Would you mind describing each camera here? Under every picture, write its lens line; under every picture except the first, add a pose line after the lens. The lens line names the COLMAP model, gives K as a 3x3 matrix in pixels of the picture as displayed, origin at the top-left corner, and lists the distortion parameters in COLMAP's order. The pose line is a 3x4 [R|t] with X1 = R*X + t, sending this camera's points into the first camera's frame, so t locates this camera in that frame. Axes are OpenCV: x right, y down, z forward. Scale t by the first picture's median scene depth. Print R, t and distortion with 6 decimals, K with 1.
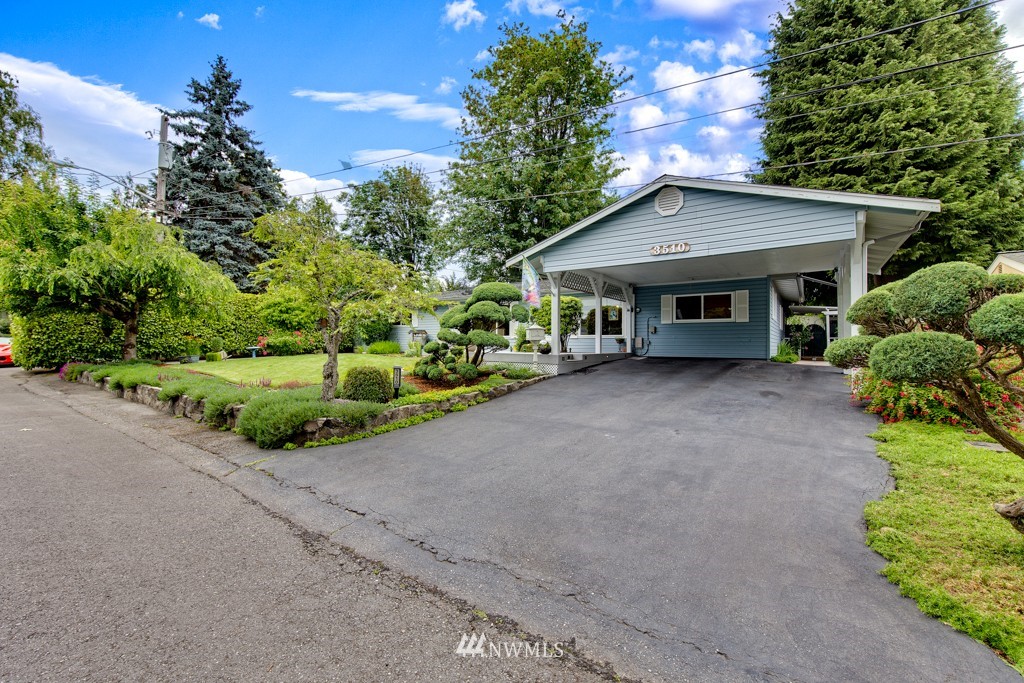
lens RADIAL K [[369.1, 0, 512.0], [0, 369.1, 341.5], [0, 0, 1]] dist [0.001355, 0.000036]
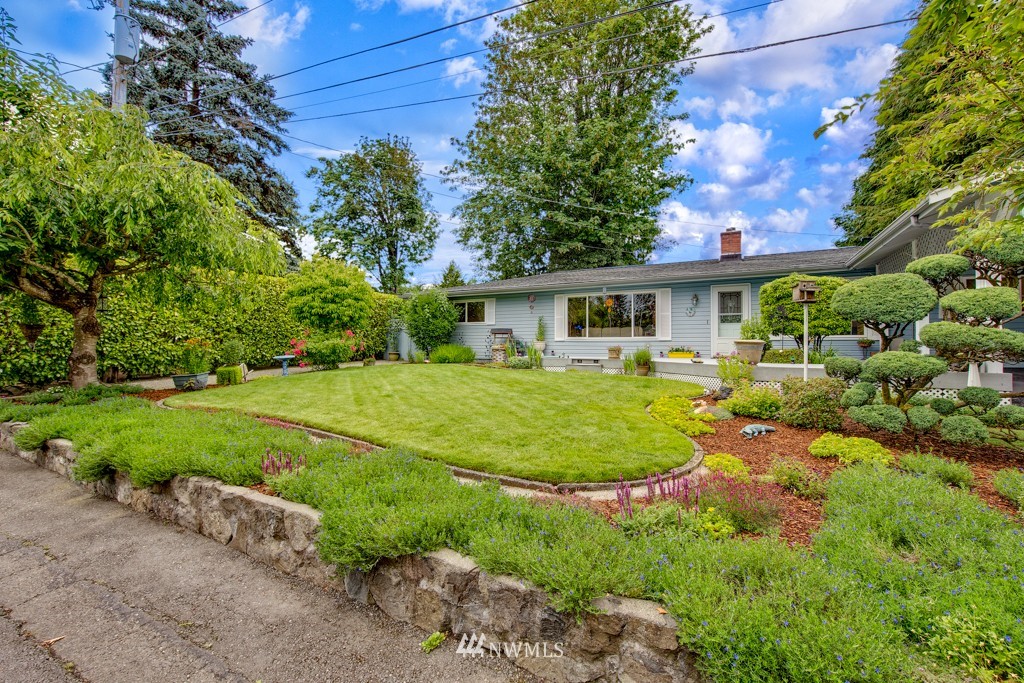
lens RADIAL K [[381.8, 0, 512.0], [0, 381.8, 341.5], [0, 0, 1]] dist [0.001088, 0.000105]
pose [[0.994215, -0.004447, 0.107320, -0.371979], [0.004458, 0.999990, 0.000141, -0.007338], [-0.107320, 0.000338, 0.994224, 0.303868]]
